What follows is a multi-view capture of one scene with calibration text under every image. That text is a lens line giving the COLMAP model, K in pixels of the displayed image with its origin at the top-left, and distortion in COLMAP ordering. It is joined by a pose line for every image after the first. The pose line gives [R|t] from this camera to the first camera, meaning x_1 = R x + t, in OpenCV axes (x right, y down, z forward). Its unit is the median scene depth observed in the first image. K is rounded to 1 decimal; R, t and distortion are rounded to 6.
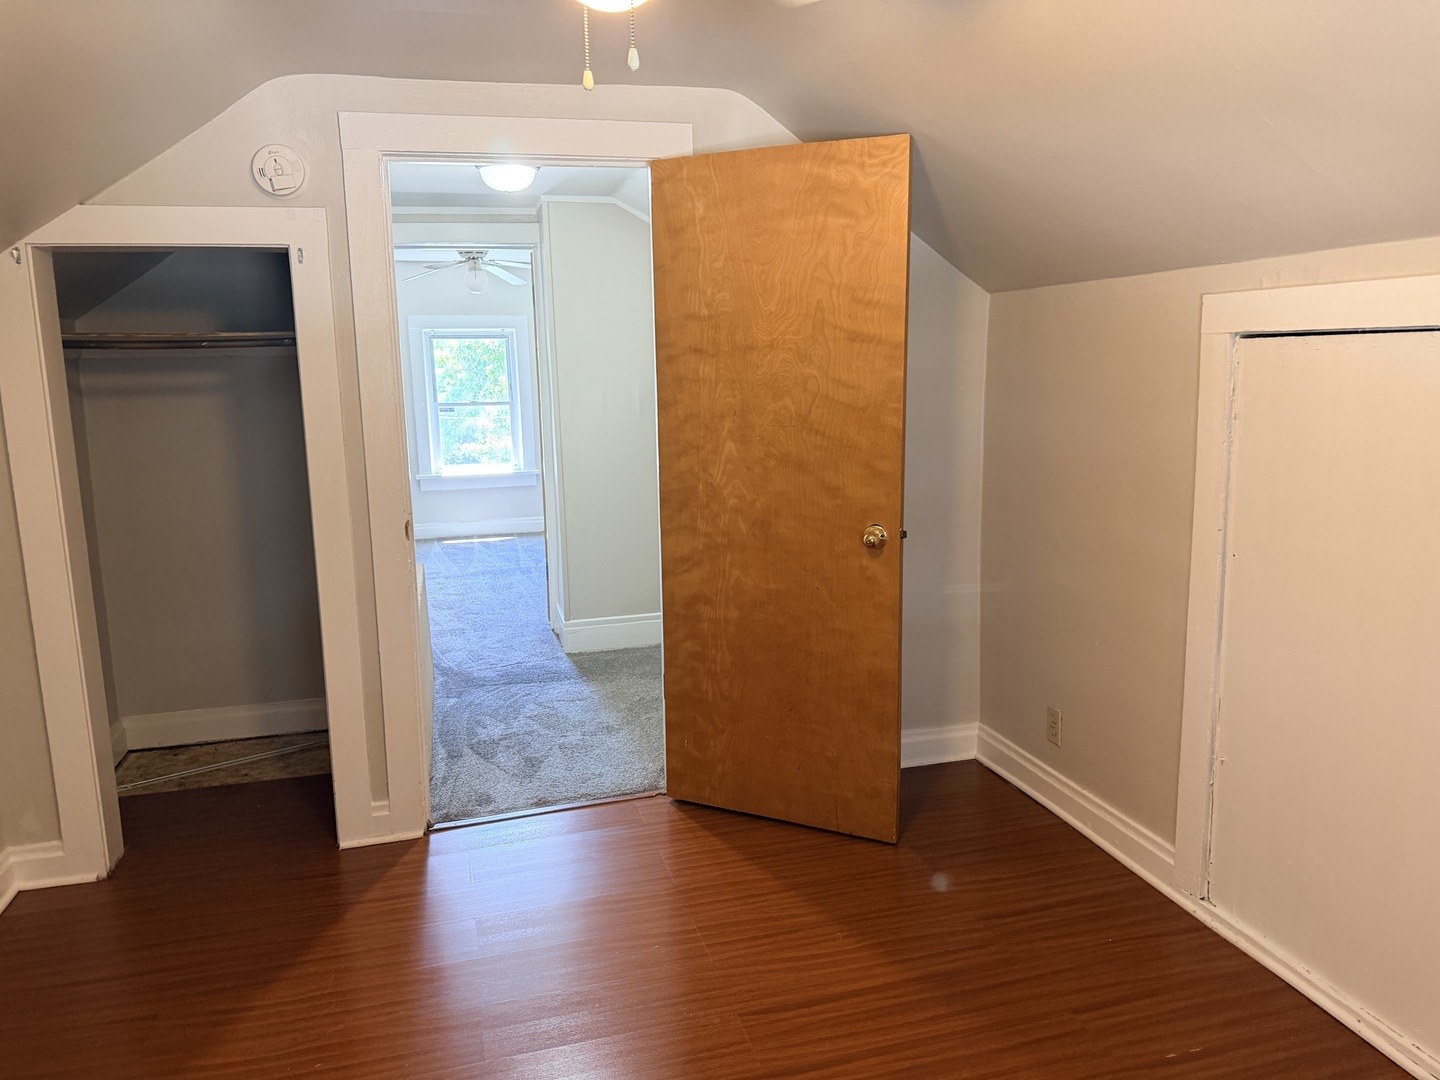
lens RADIAL K [[1023.6, 0, 724.2], [0, 1023.6, 533.8], [0, 0, 1]] dist [0.031066, -0.036490]
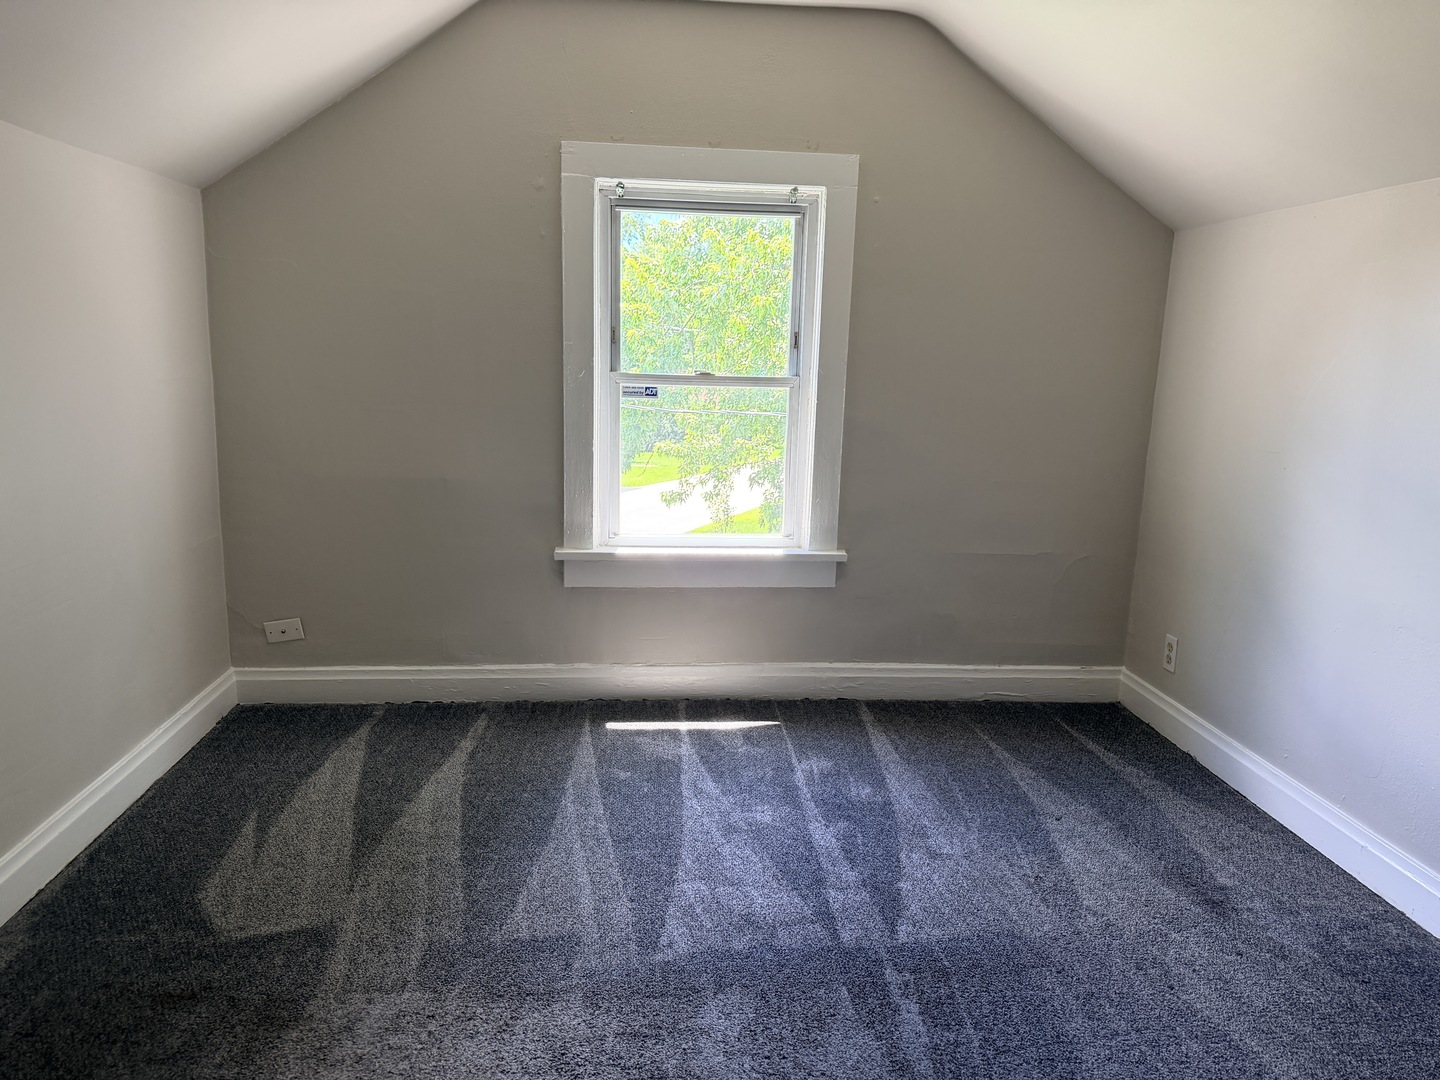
lens RADIAL K [[1023.6, 0, 719.8], [0, 1023.6, 546.5], [0, 0, 1]] dist [0.031066, -0.036490]
pose [[0.982637, 0.110224, -0.149252, -0.172547], [-0.091317, 0.987548, 0.128105, -0.115096], [0.161514, -0.112252, 0.980466, 0.603322]]
